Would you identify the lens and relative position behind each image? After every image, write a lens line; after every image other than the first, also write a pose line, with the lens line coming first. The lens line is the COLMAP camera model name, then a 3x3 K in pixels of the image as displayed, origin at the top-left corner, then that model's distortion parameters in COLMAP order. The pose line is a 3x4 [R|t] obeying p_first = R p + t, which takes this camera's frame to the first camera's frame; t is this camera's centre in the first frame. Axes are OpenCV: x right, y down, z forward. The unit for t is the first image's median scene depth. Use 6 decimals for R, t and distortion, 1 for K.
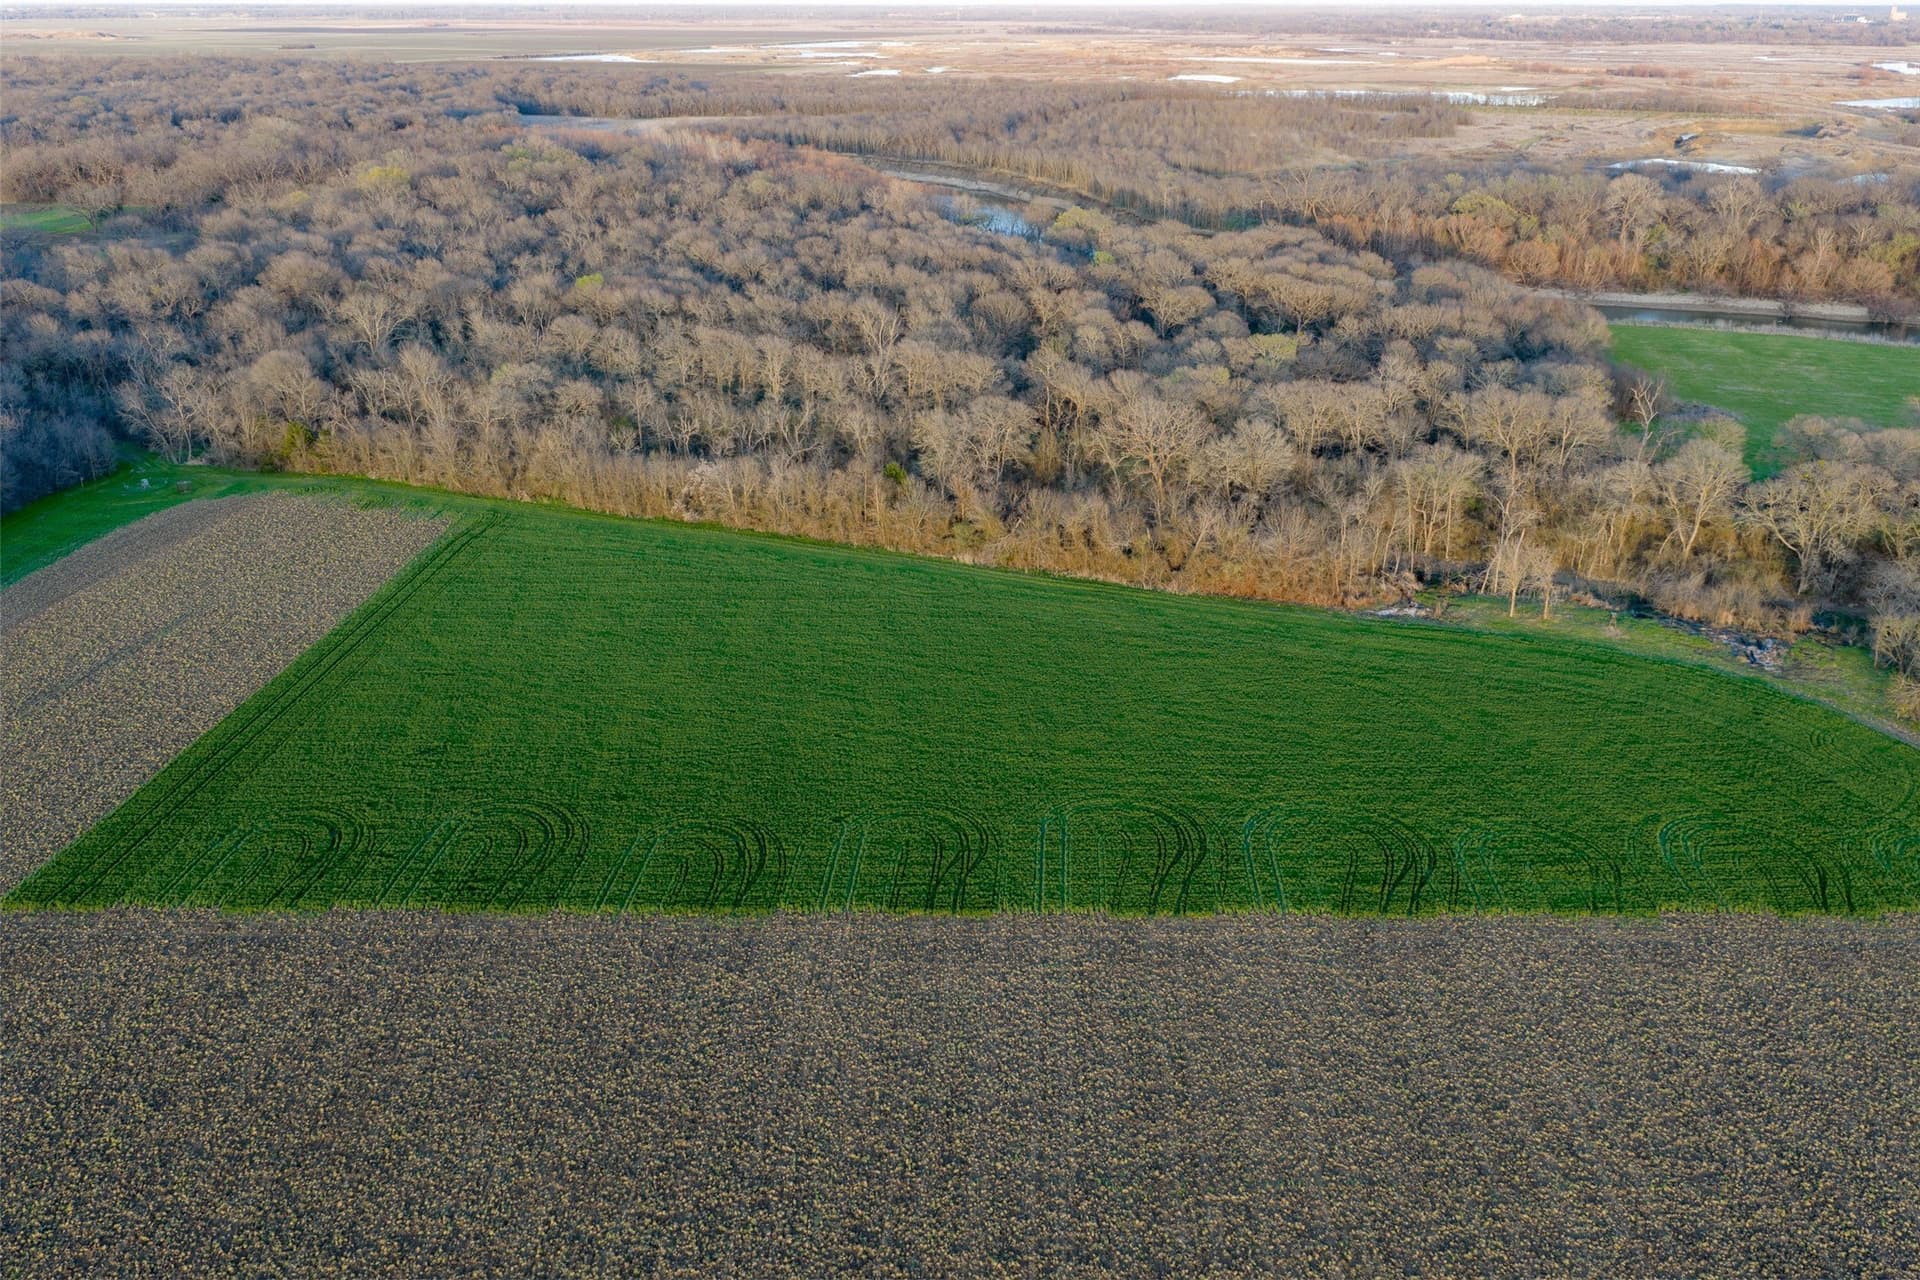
lens RADIAL K [[1575.4, 0, 960.0], [0, 1575.4, 640.0], [0, 0, 1]] dist [0.005042, -0.000298]
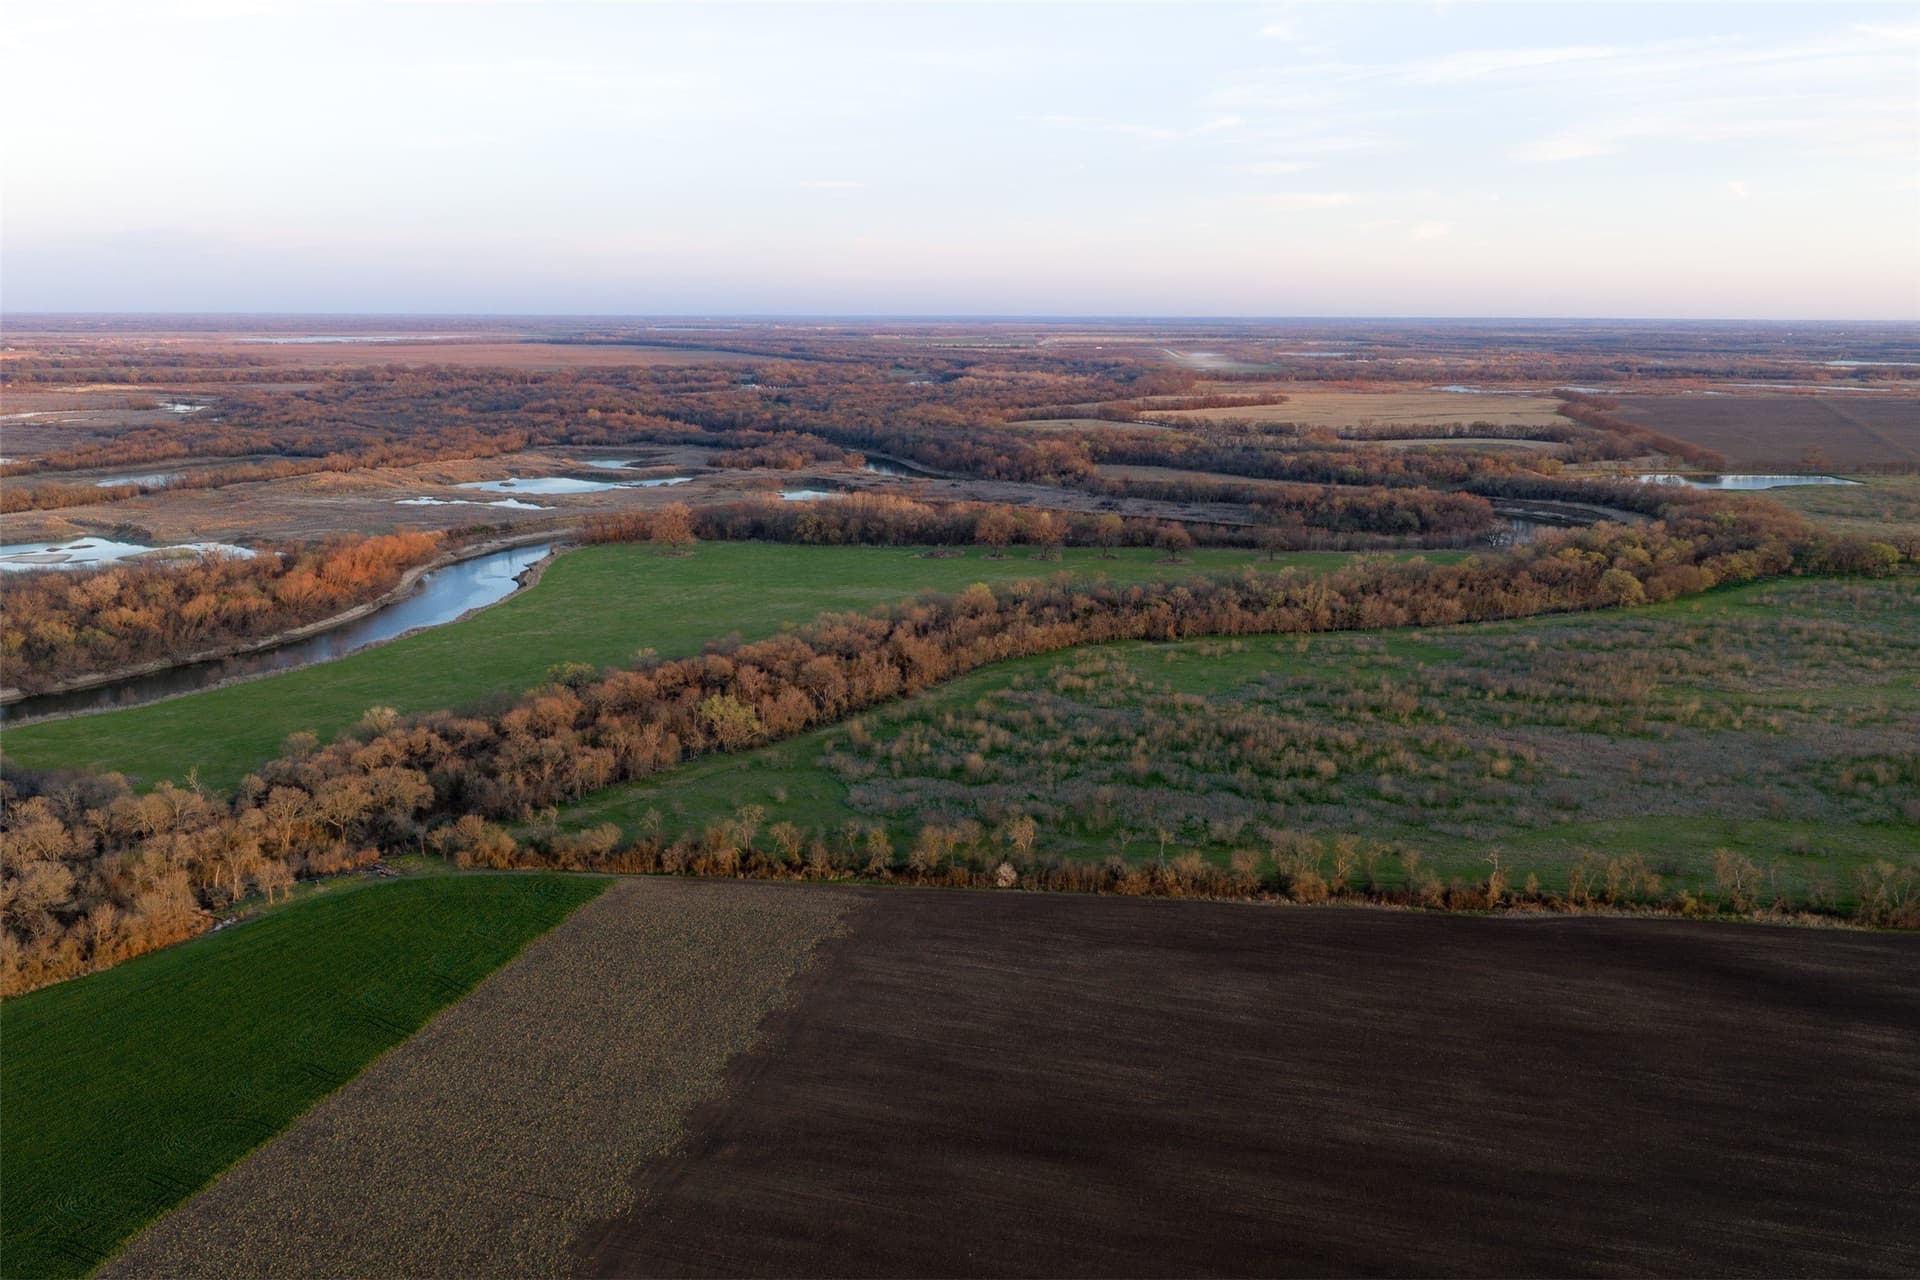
lens RADIAL K [[1575.4, 0, 960.0], [0, 1575.4, 640.0], [0, 0, 1]] dist [0.005042, -0.000298]
pose [[0.237534, -0.197733, 0.951041, -0.836043], [0.357987, 0.927970, 0.103525, -0.146516], [-0.903008, 0.315869, 0.291210, -0.264338]]
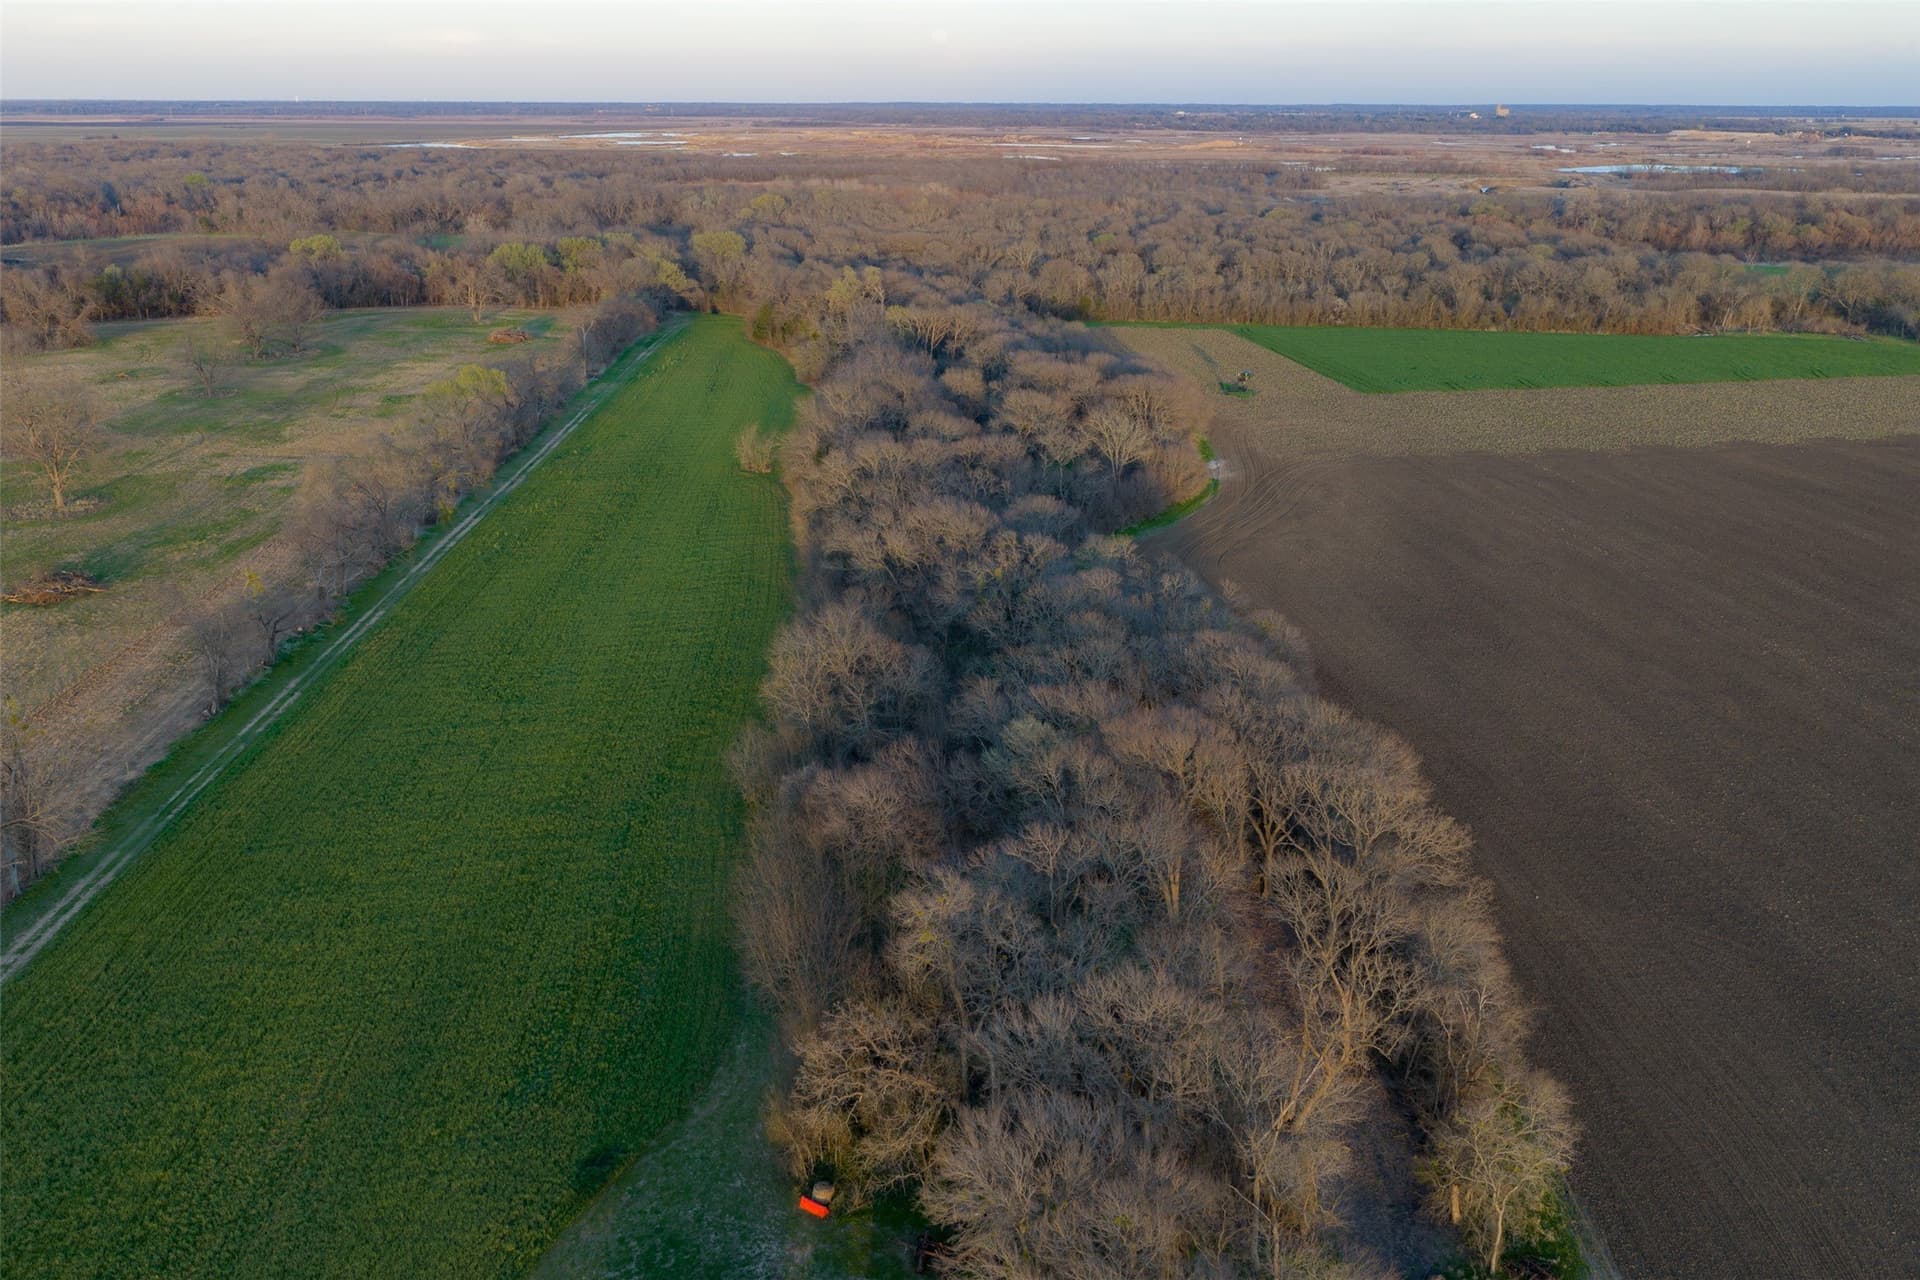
lens RADIAL K [[1594.5, 0, 960.0], [0, 1594.5, 640.0], [0, 0, 1]] dist [0.006128, -0.016216]
pose [[0.977319, -0.065924, 0.201251, -0.912714], [0.077661, 0.995675, -0.050986, 0.329616], [-0.197020, 0.065459, 0.978212, -0.728721]]
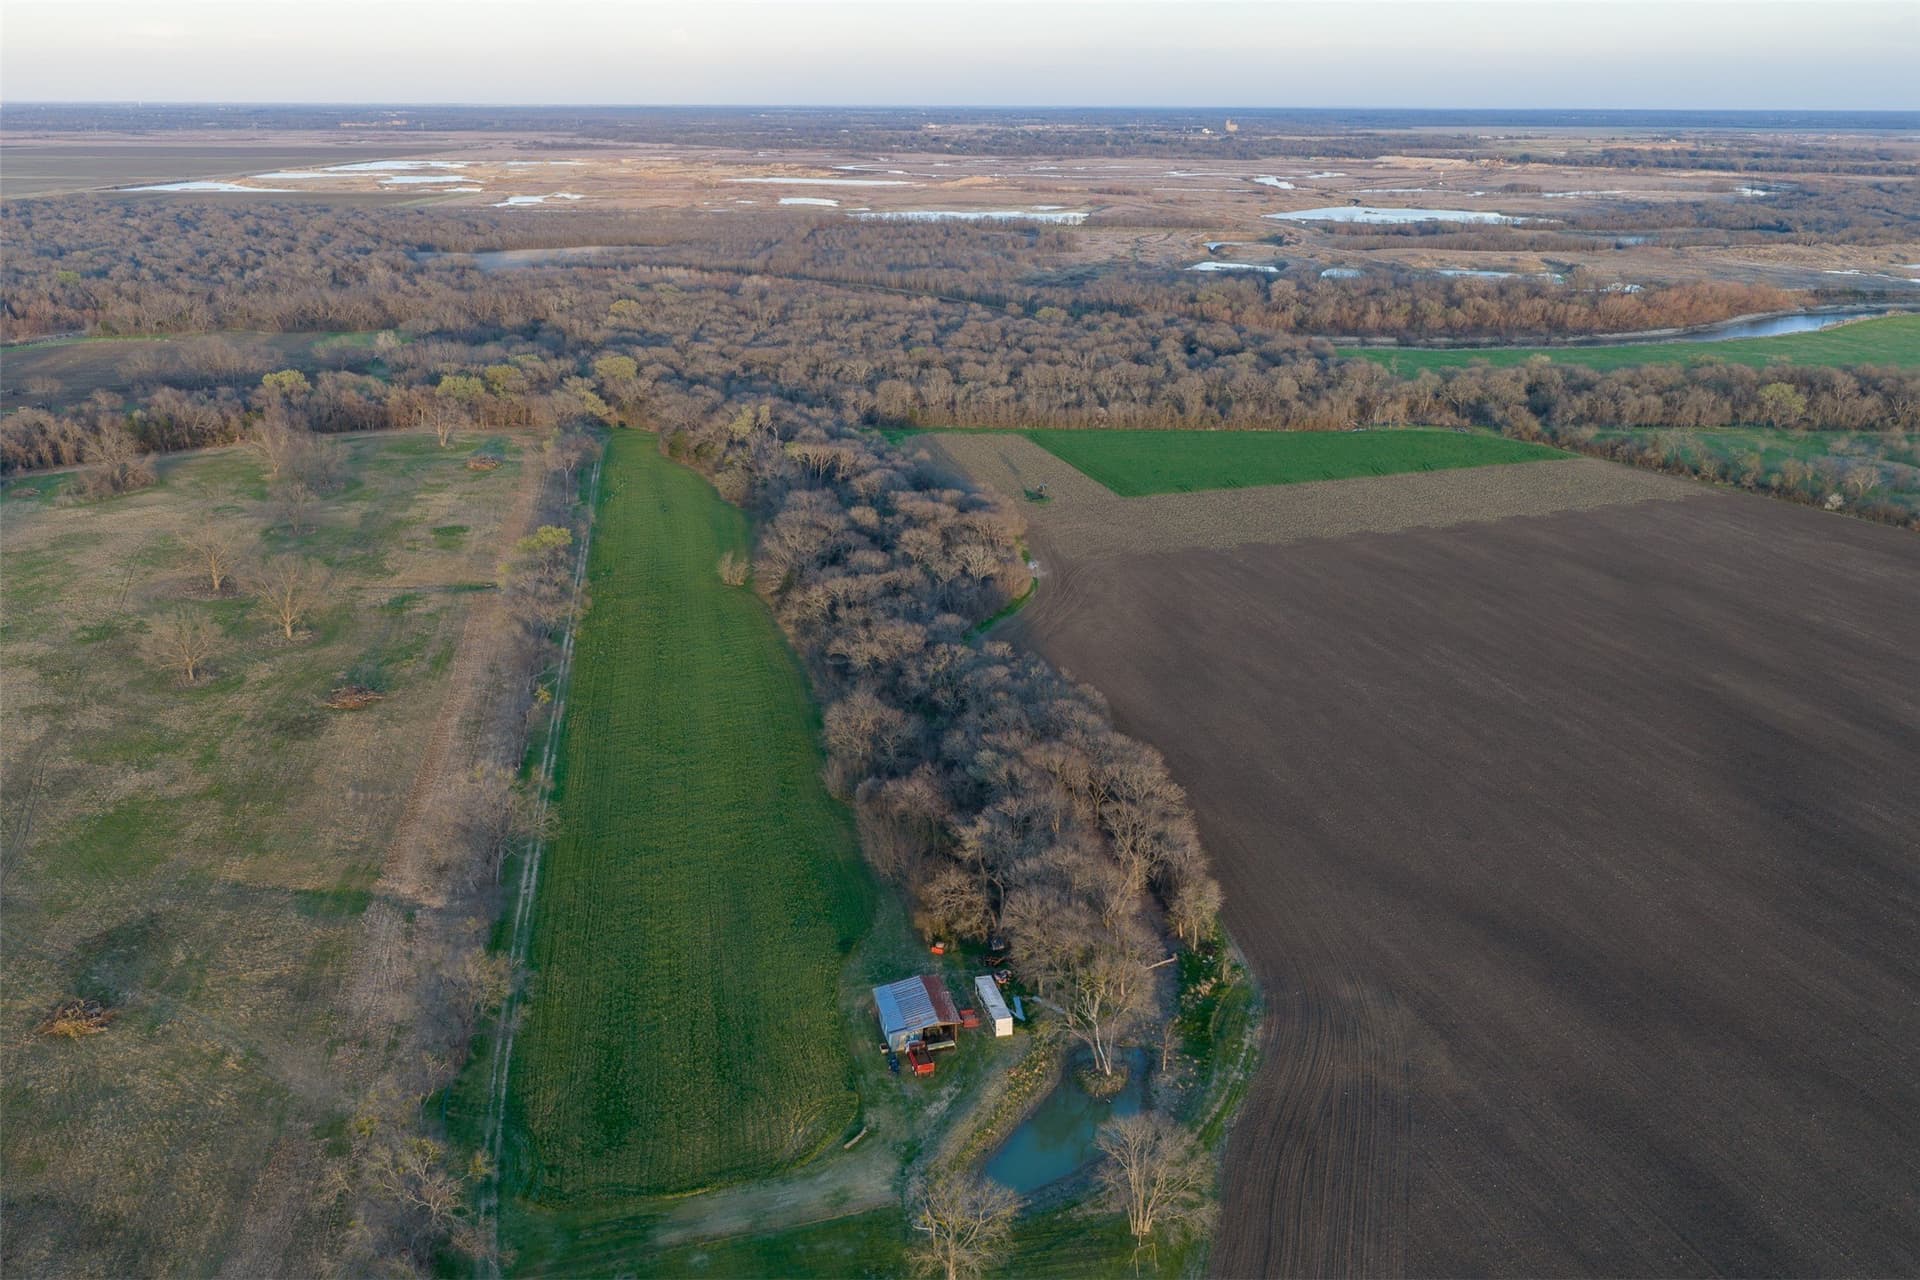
lens RADIAL K [[1594.5, 0, 960.0], [0, 1594.5, 640.0], [0, 0, 1]] dist [0.006128, -0.016216]
pose [[0.934456, -0.112258, 0.337920, -1.155420], [0.131241, 0.990775, -0.033784, 0.292053], [-0.331010, 0.075918, 0.940568, -1.236165]]
